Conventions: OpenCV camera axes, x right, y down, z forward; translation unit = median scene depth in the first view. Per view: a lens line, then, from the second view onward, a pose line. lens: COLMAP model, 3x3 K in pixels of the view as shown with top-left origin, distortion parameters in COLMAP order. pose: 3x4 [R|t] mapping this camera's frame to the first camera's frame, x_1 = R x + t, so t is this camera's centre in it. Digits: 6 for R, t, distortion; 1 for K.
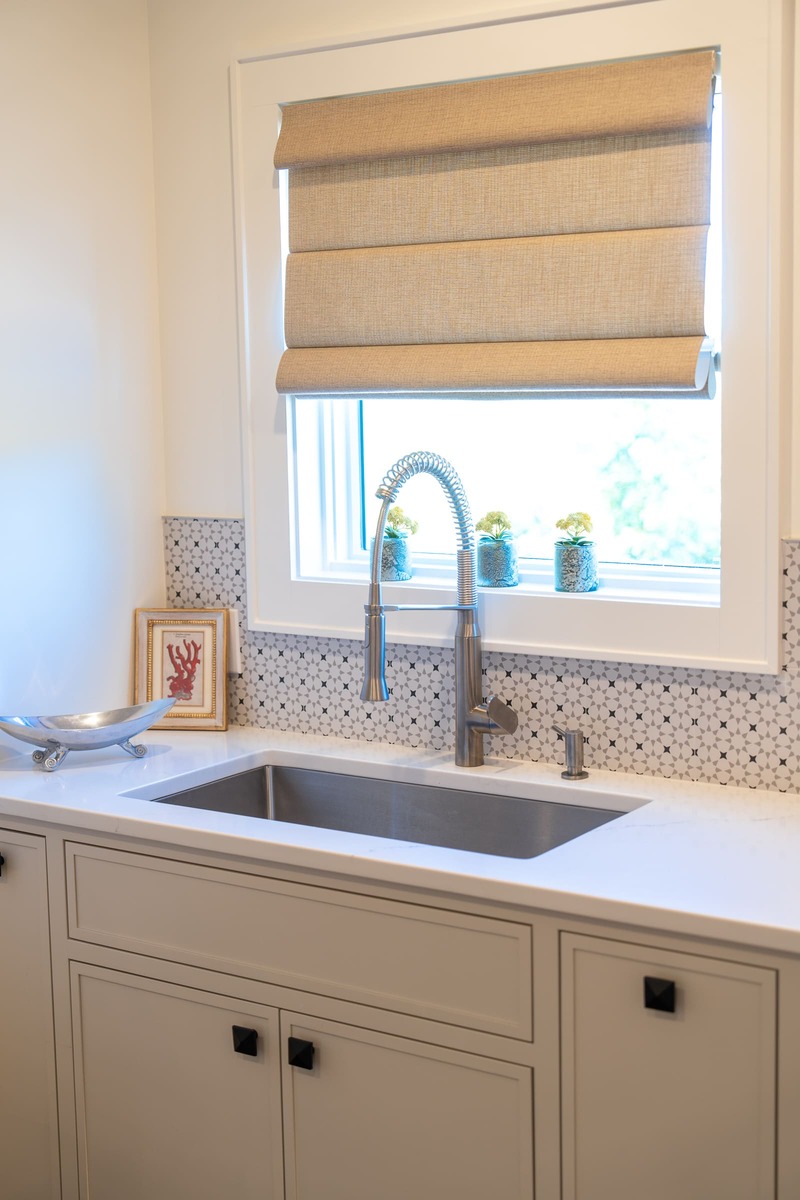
lens RADIAL K [[1767.6, 0, 400.0], [0, 1767.6, 600.0], [0, 0, 1]] dist [0.023209, -0.000678]
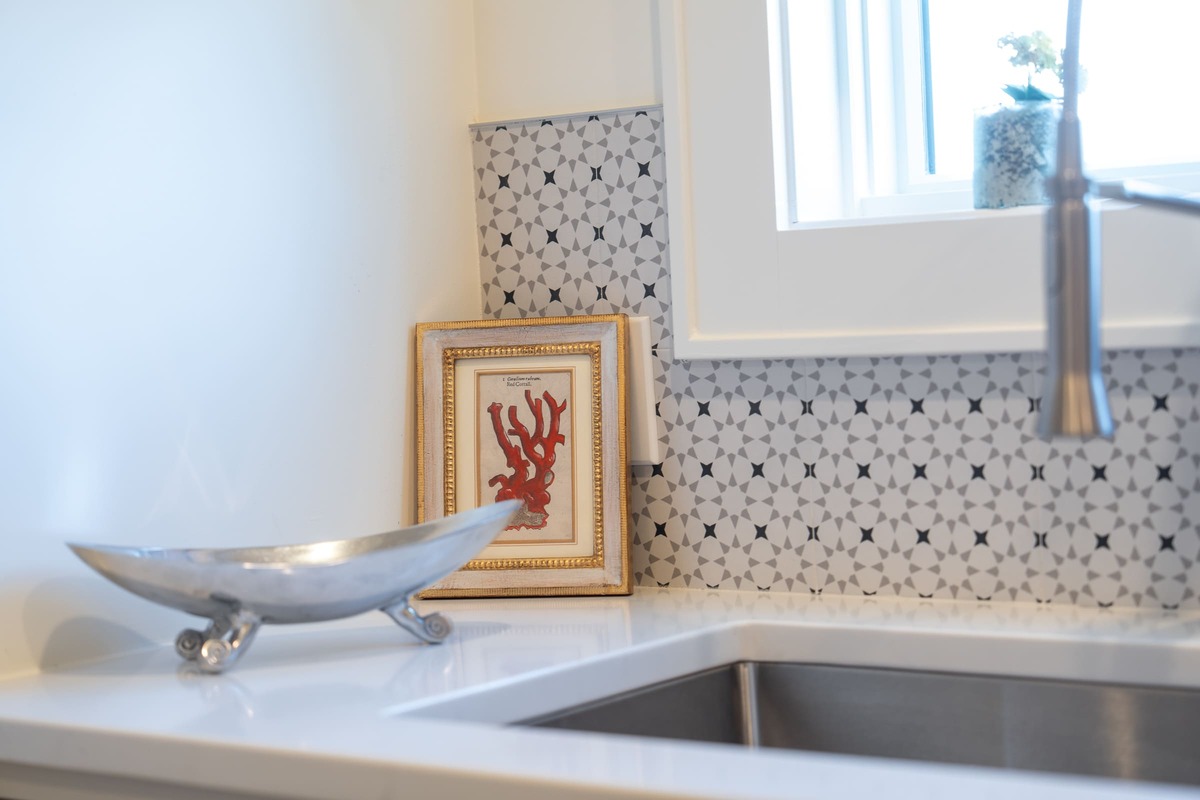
lens RADIAL K [[2356.9, 0, 600.0], [0, 2356.9, 400.0], [0, 0, 1]] dist [0.021231, -0.032553]
pose [[0.997924, -0.027538, -0.058212, -0.070365], [0.022953, 0.996687, -0.078024, 0.070926], [0.060168, 0.076526, 0.995250, 0.422123]]
